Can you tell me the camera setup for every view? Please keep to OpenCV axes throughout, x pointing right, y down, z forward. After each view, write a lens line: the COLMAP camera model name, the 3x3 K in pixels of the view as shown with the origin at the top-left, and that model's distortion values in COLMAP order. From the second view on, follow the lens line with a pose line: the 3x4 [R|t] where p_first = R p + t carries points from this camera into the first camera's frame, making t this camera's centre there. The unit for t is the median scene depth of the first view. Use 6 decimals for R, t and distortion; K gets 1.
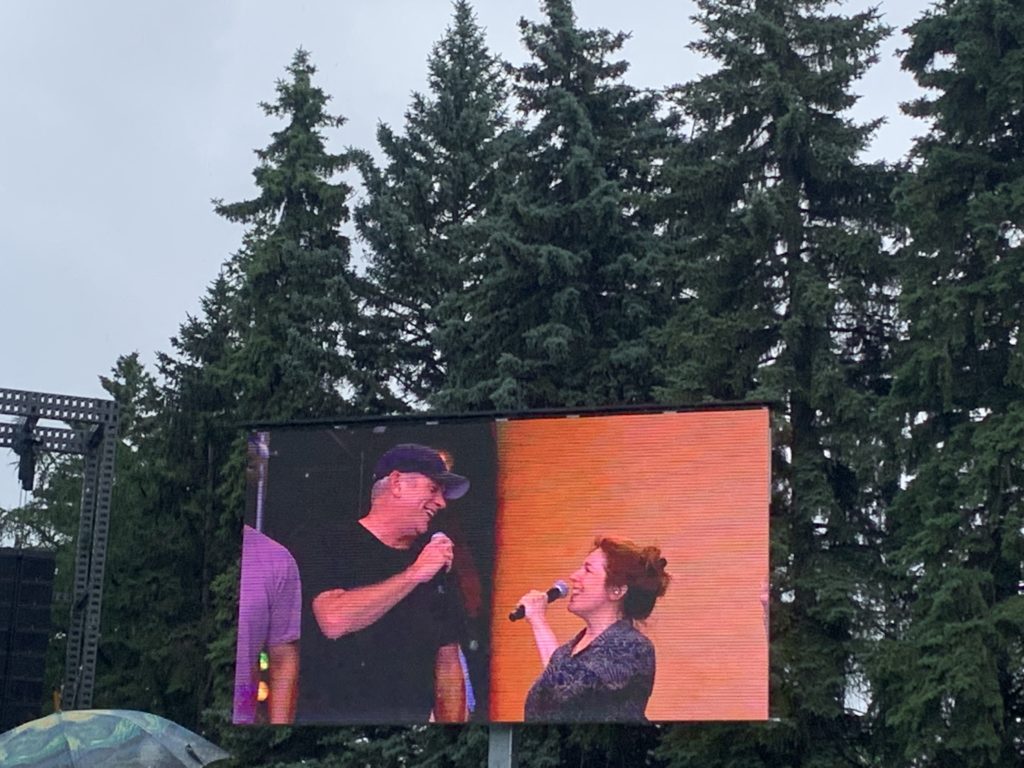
lens RADIAL K [[2801.2, 0, 512.0], [0, 2801.2, 384.0], [0, 0, 1]] dist [0.225899, 0.507023]
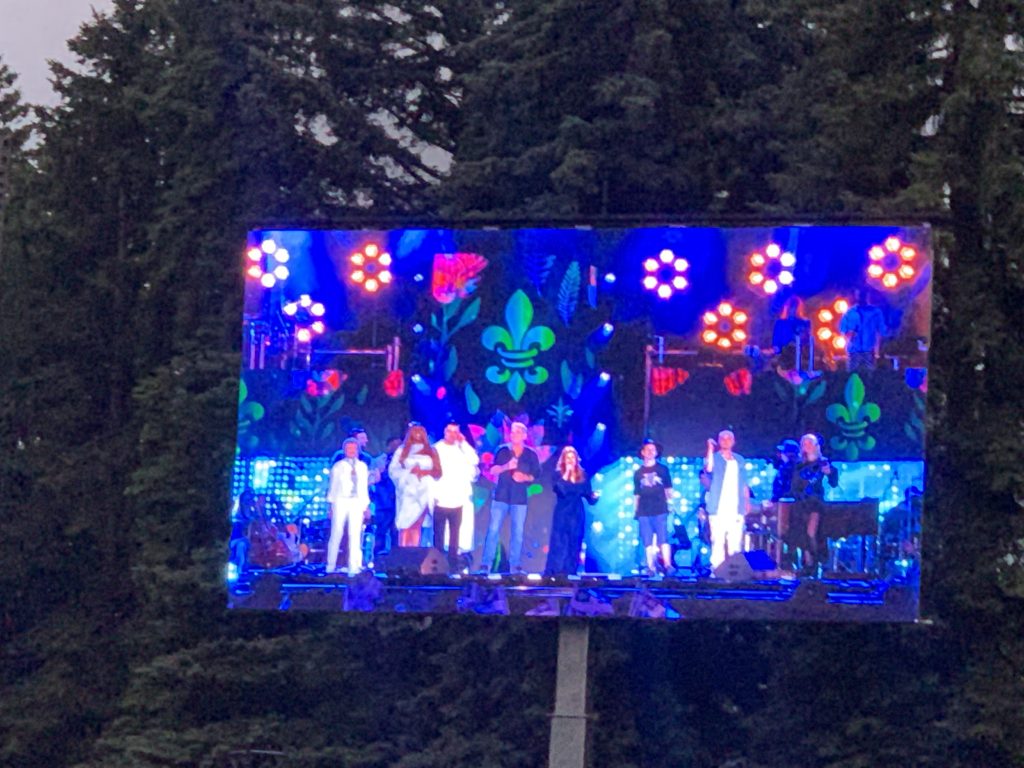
lens RADIAL K [[4374.8, 0, 512.0], [0, 4374.8, 384.0], [0, 0, 1]] dist [-0.102148, 6.526614]
pose [[0.999658, 0.019916, 0.016925, -0.027369], [-0.021318, 0.995963, 0.087191, -0.030978], [-0.015120, -0.087522, 0.996048, -0.129097]]
